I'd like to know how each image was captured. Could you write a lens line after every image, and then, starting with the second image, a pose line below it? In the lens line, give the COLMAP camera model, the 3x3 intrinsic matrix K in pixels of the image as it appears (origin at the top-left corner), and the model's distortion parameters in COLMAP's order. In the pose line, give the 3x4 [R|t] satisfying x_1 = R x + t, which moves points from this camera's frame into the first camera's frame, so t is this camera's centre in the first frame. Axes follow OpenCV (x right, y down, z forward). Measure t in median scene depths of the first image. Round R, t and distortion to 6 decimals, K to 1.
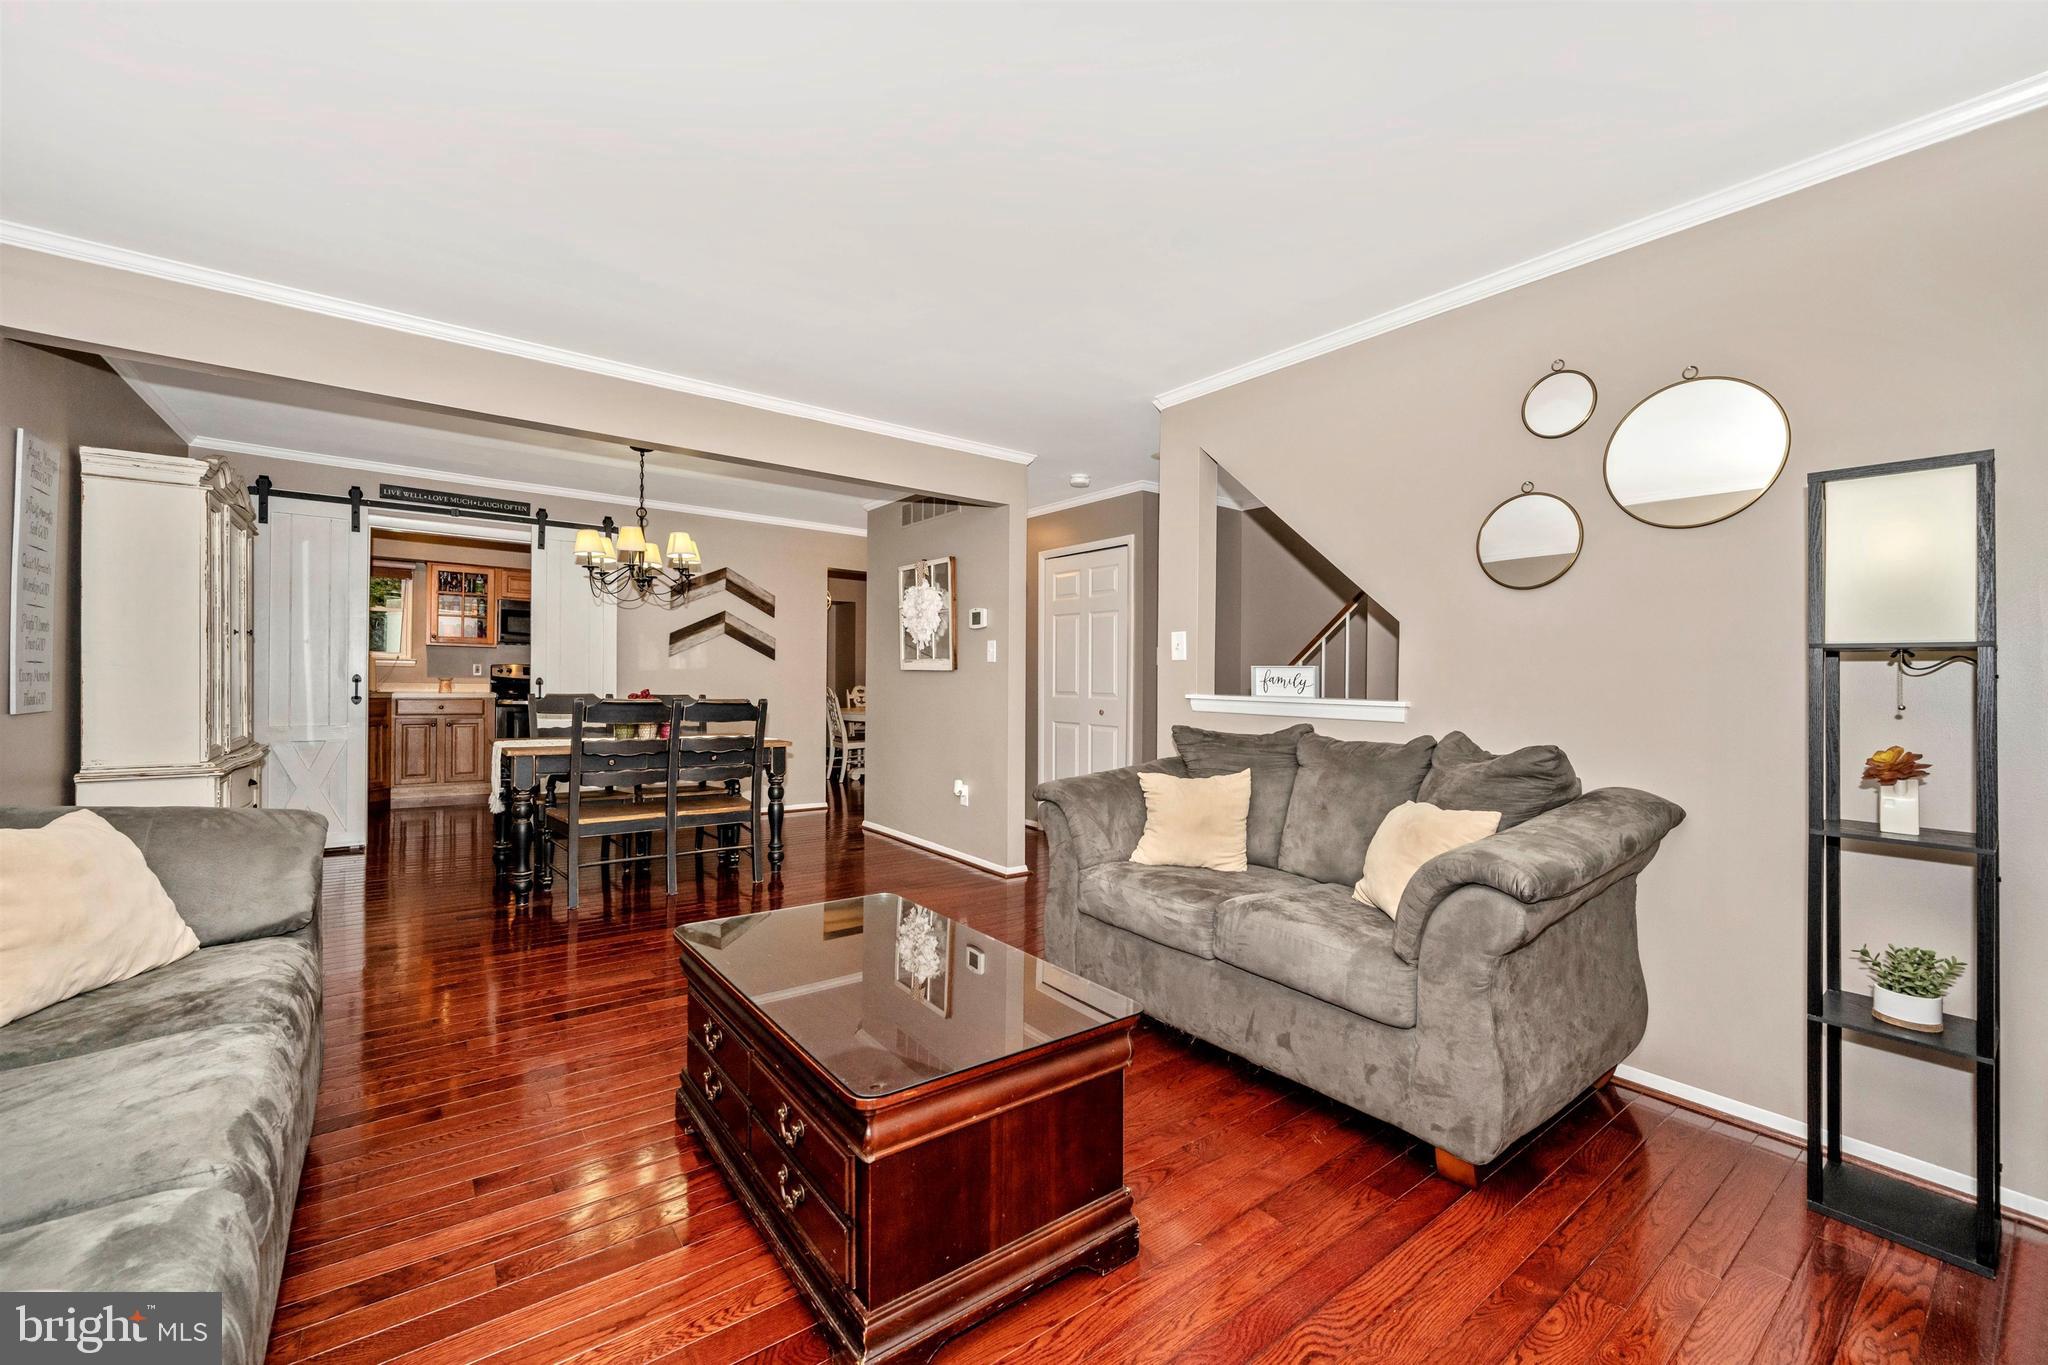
lens RADIAL K [[829.2, 0, 1104.5], [0, 829.2, 677.9], [0, 0, 1]] dist [0.001446, 0.000323]
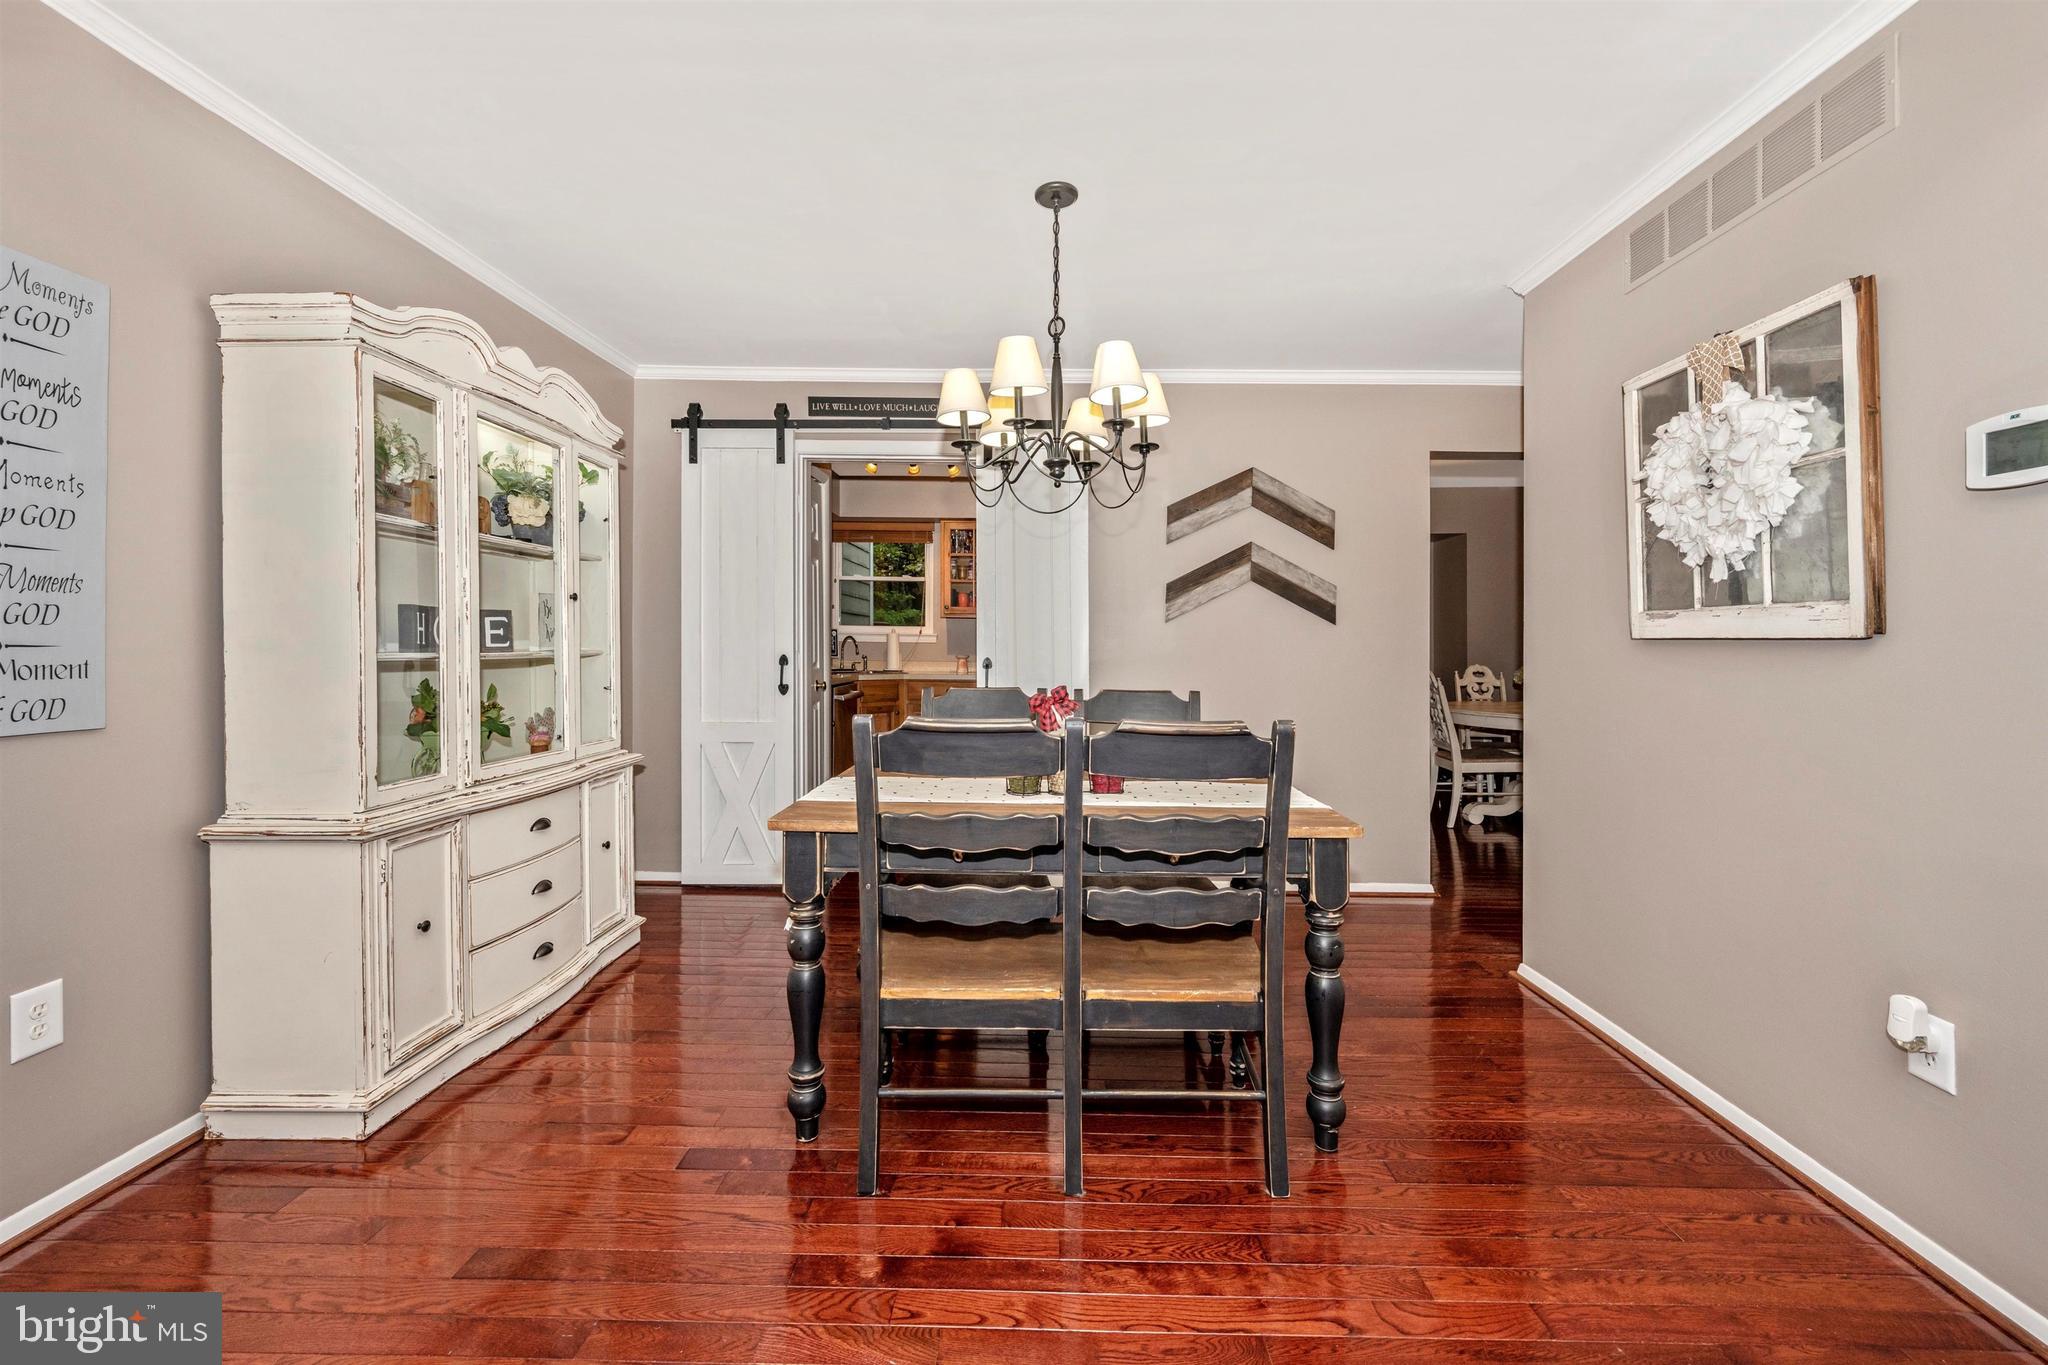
lens RADIAL K [[829.2, 0, 1065.7], [0, 829.2, 647.7], [0, 0, 1]] dist [0.001446, 0.000323]
pose [[0.756705, -0.007756, -0.653711, -0.200650], [0.007607, 0.999966, -0.003059, -0.006015], [0.653713, -0.002658, 0.756738, 0.542924]]
